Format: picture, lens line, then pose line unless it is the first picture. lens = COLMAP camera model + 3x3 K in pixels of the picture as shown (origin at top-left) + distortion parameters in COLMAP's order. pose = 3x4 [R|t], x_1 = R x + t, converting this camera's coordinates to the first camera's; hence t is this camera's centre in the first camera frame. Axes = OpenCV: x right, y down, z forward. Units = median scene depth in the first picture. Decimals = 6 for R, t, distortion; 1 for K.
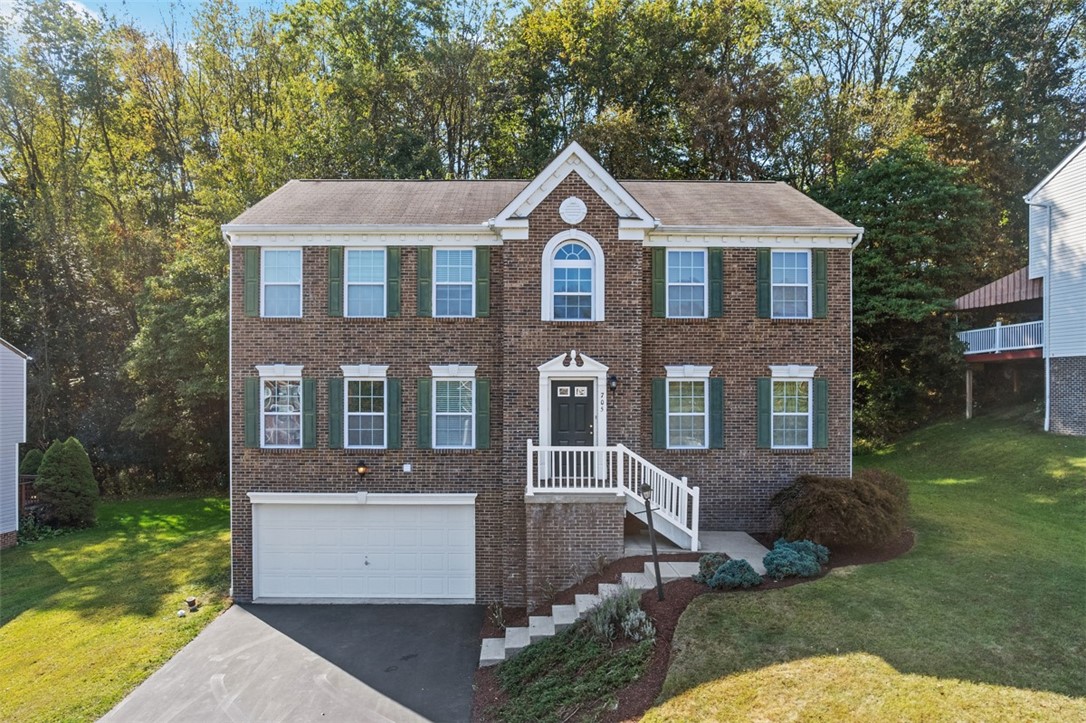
lens RADIAL K [[725.5, 0, 543.0], [0, 725.5, 361.5], [0, 0, 1]] dist [-0.085556, 0.078694]
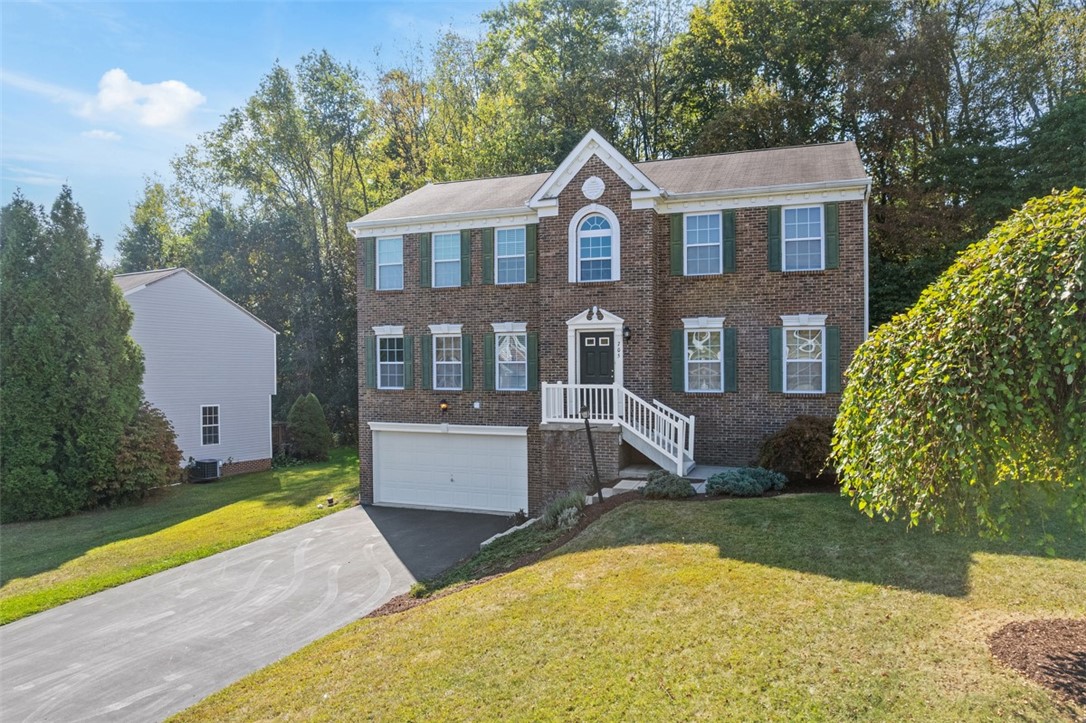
lens RADIAL K [[688.5, 0, 543.0], [0, 688.5, 361.5], [0, 0, 1]] dist [-0.056215, -0.000017]
pose [[0.935761, -0.006506, -0.352574, 0.343617], [0.014284, 0.999709, 0.019463, 0.049501], [0.352345, -0.023249, 0.935581, -0.080402]]
